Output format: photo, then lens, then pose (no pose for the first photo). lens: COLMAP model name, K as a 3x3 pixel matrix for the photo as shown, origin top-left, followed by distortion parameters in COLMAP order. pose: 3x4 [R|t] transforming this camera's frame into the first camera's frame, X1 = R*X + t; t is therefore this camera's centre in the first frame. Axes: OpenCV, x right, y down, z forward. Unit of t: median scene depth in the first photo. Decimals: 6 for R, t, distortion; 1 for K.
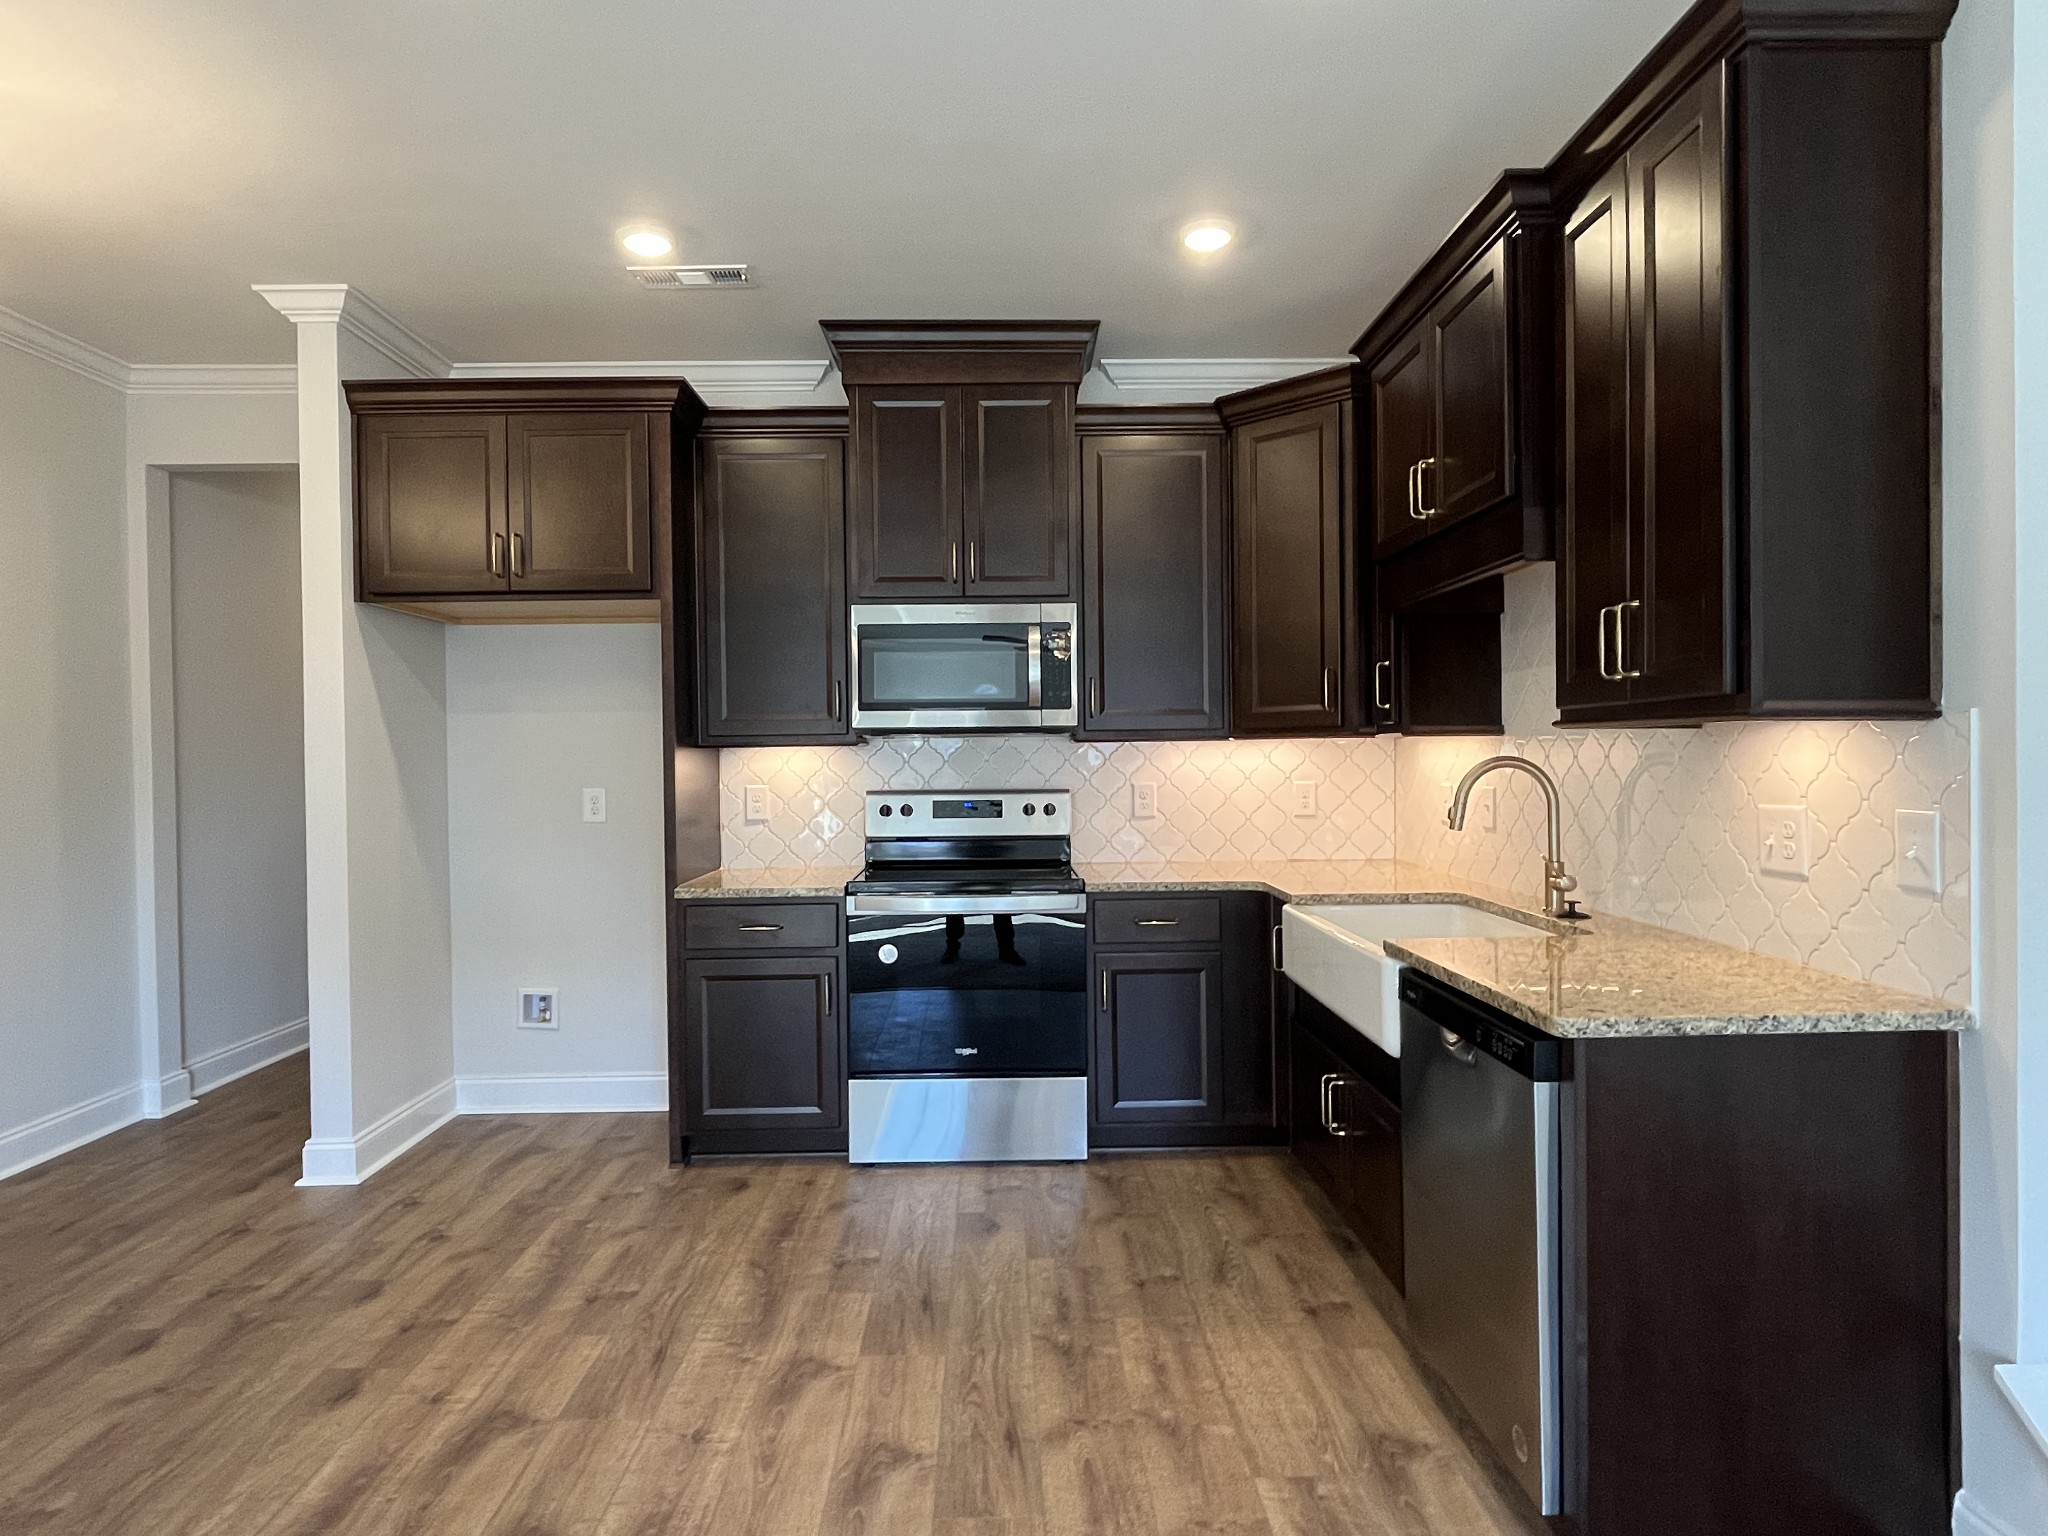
lens RADIAL K [[1128.3, 0, 1008.2], [0, 1128.3, 769.2], [0, 0, 1]] dist [-0.001788, 0.001124]
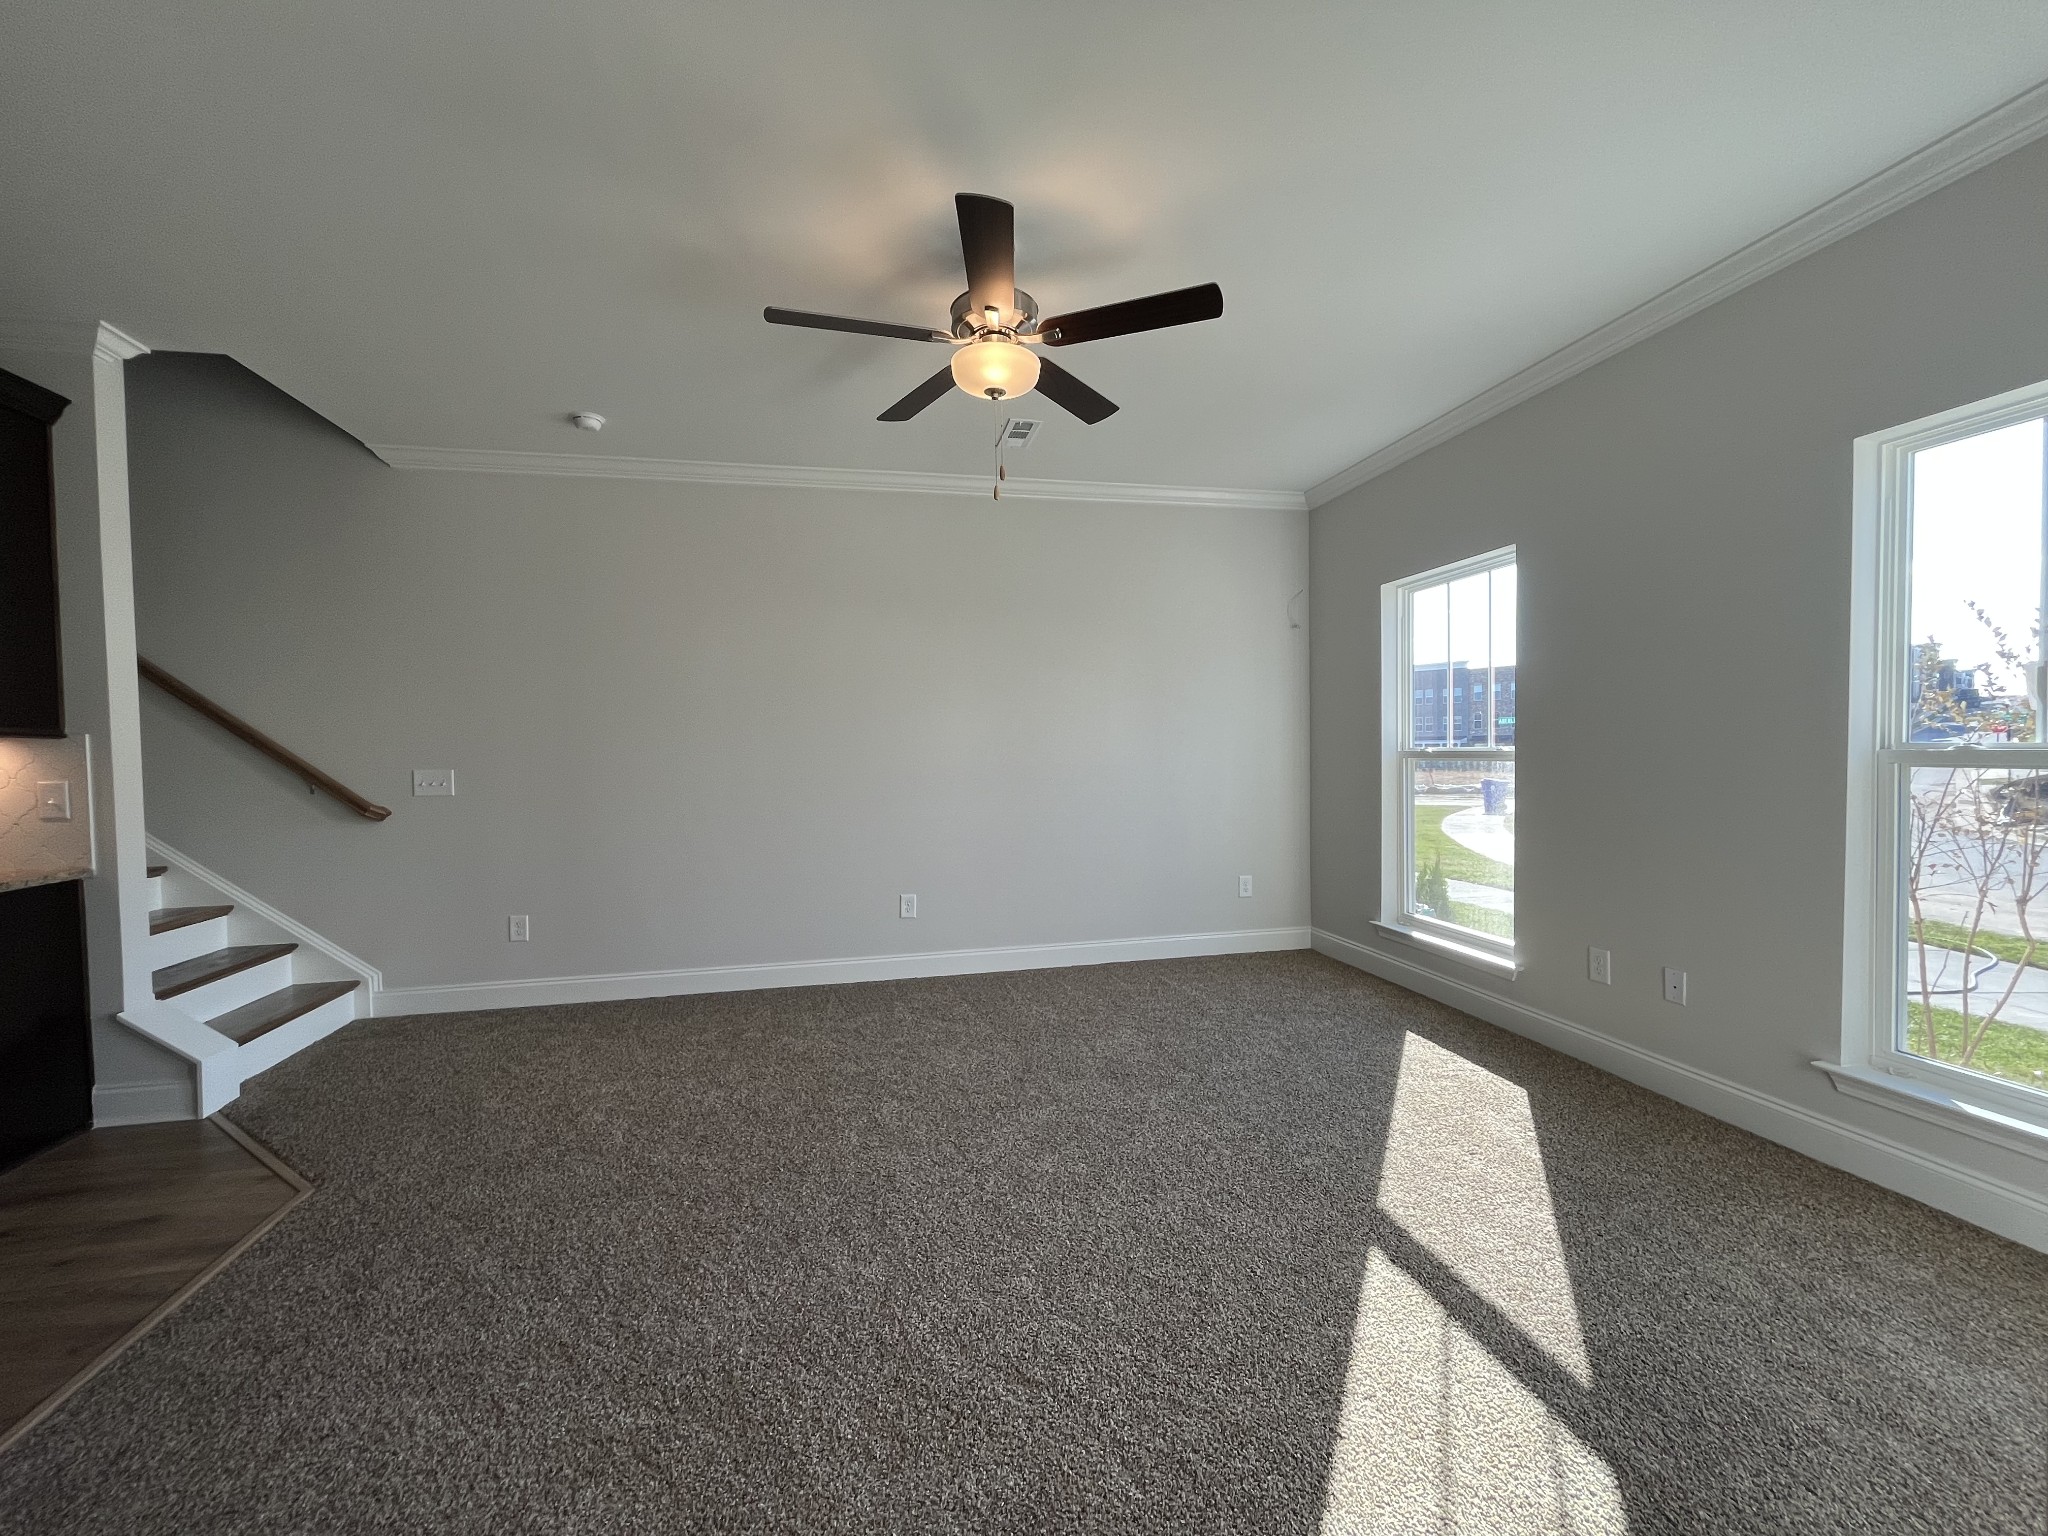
lens RADIAL K [[828.1, 0, 1006.2], [0, 828.1, 772.2], [0, 0, 1]] dist [-0.002477, -0.000033]
pose [[-0.201632, -0.008920, 0.979421, -0.561223], [0.034163, 0.999286, 0.016134, 0.029184], [-0.978865, 0.036713, -0.201183, -0.230656]]
